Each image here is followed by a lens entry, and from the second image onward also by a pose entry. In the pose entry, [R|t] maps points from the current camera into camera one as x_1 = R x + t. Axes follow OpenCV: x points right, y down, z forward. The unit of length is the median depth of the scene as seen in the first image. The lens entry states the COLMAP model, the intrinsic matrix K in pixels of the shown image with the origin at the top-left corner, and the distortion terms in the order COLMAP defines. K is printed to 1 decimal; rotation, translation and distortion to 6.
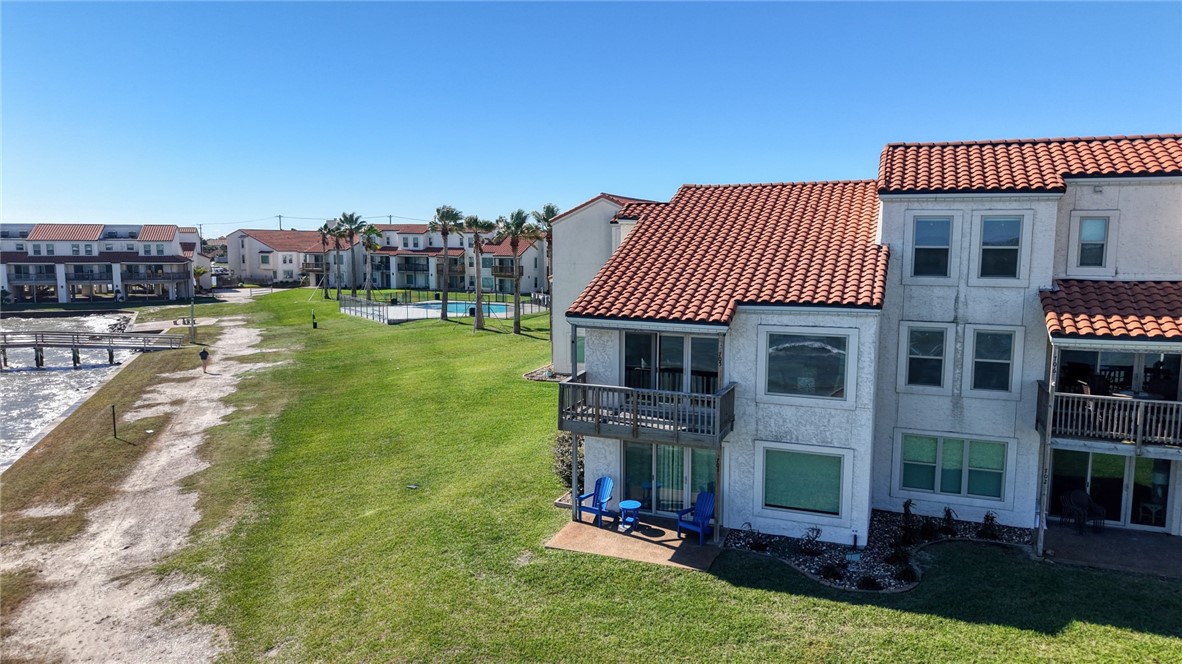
lens RADIAL K [[800.1, 0, 598.9], [0, 800.1, 338.8], [0, 0, 1]] dist [0.039722, -0.038560]
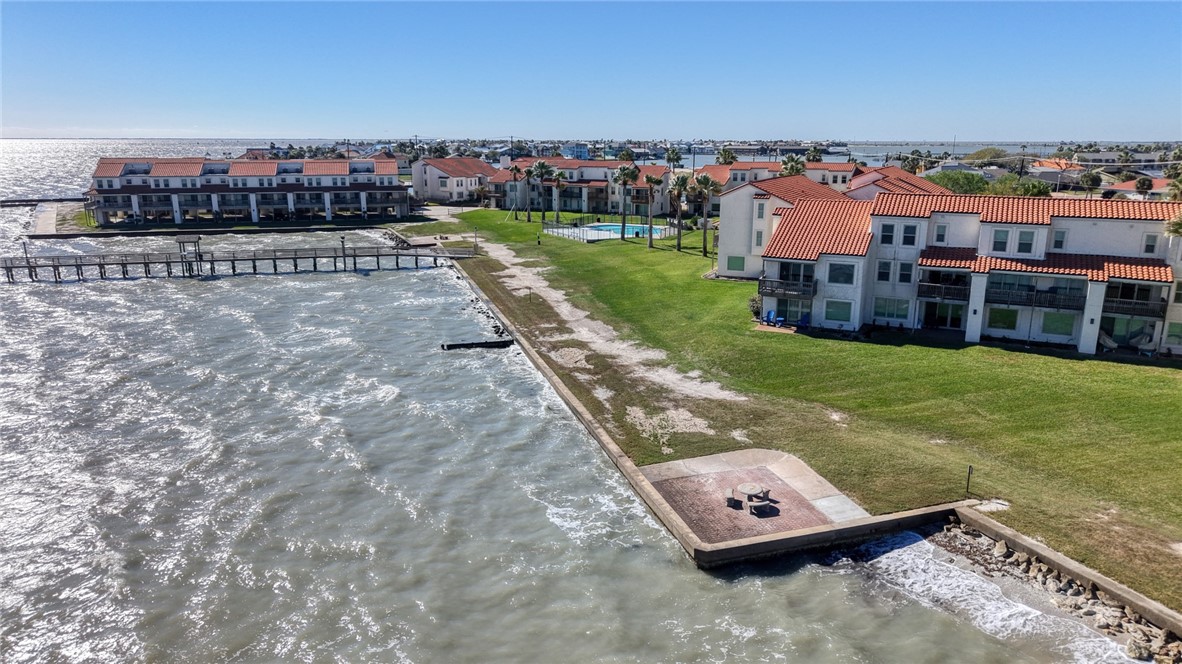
lens RADIAL K [[800.1, 0, 598.9], [0, 800.1, 338.8], [0, 0, 1]] dist [0.039722, -0.038560]
pose [[0.996382, 0.019527, -0.082714, -0.377647], [-0.009255, 0.992390, 0.122790, -0.082110], [0.084482, -0.121580, 0.988980, -1.992060]]
